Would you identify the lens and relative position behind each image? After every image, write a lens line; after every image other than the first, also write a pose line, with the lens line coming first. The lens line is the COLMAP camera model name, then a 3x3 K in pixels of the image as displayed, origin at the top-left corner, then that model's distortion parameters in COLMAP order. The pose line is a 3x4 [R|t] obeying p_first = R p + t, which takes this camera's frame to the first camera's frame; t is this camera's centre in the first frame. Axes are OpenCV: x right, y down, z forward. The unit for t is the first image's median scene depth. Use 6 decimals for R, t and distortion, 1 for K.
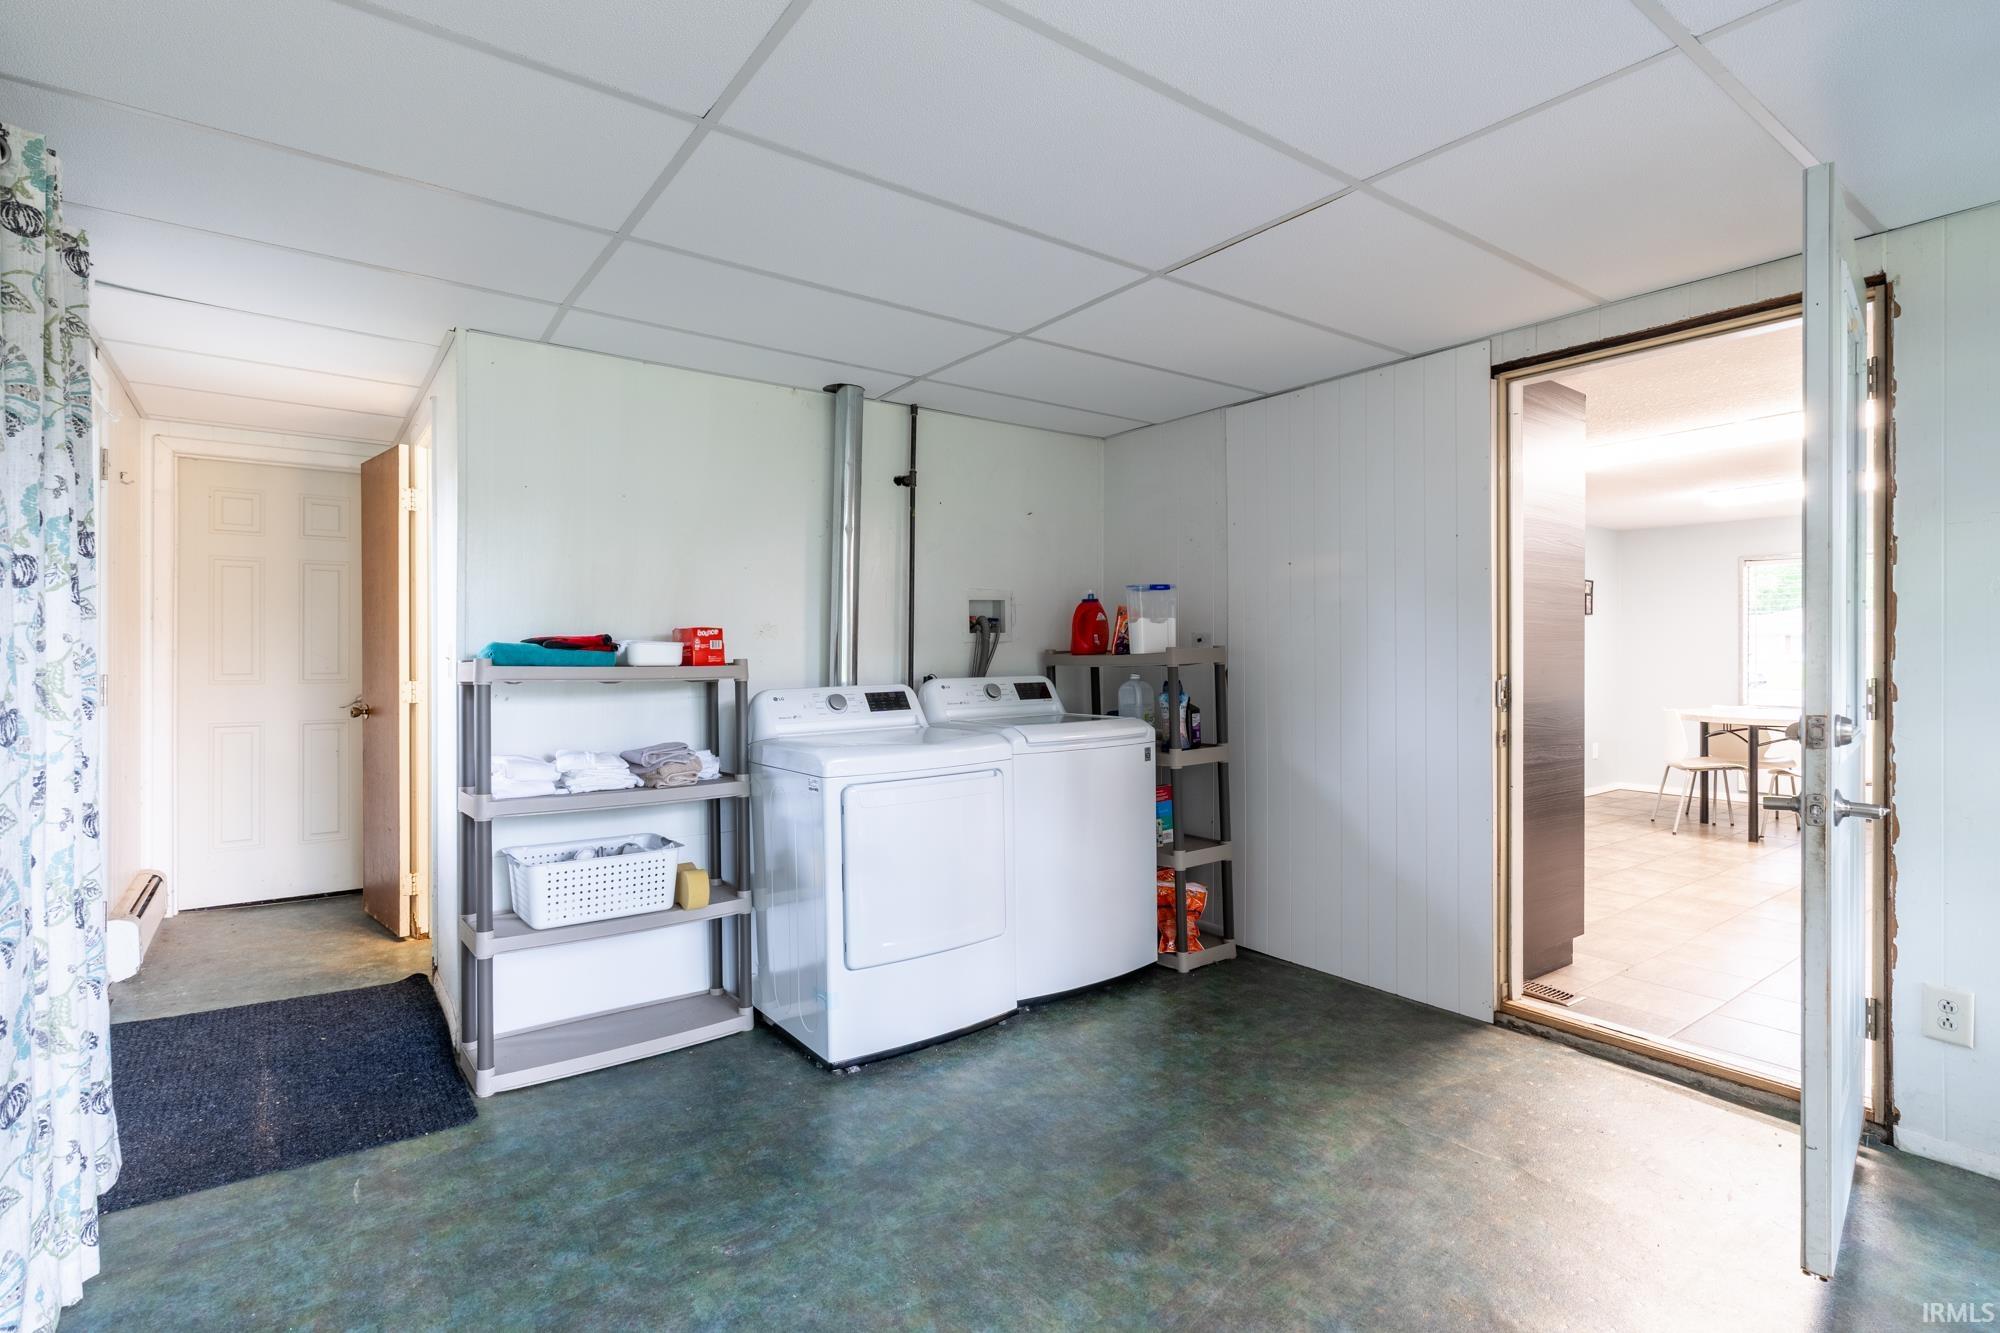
lens RADIAL K [[977.8, 0, 998.1], [0, 977.8, 656.4], [0, 0, 1]] dist [-0.004003, 0.002429]
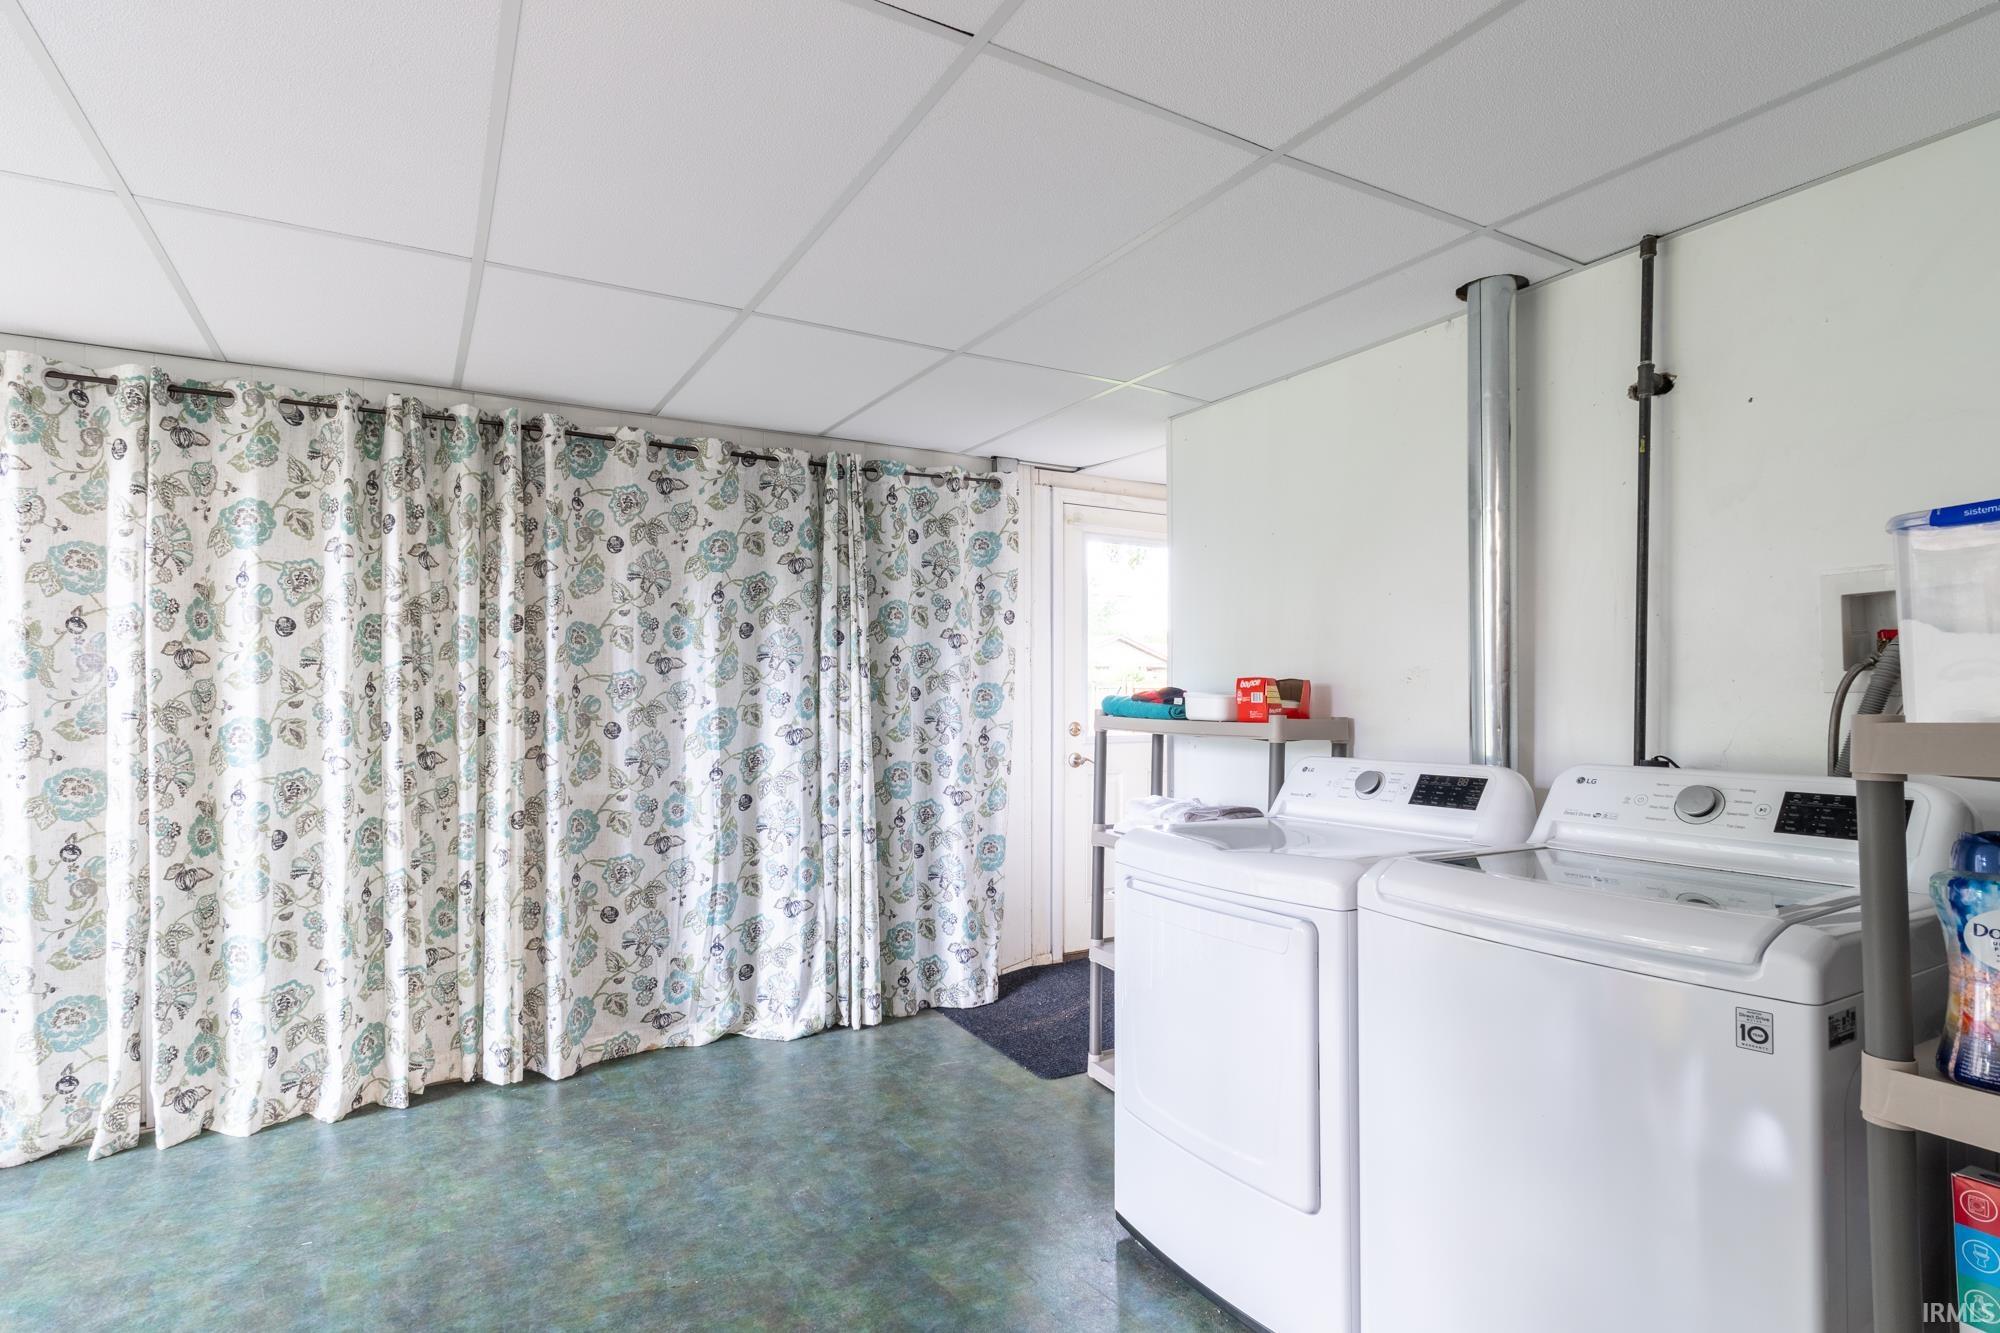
lens RADIAL K [[977.8, 0, 988.2], [0, 977.8, 695.5], [0, 0, 1]] dist [-0.004003, 0.002429]
pose [[-0.122619, 0.003888, -0.992446, 0.760086], [-0.001900, 0.999990, 0.004152, -0.022994], [0.992452, 0.002395, -0.122610, 1.147019]]
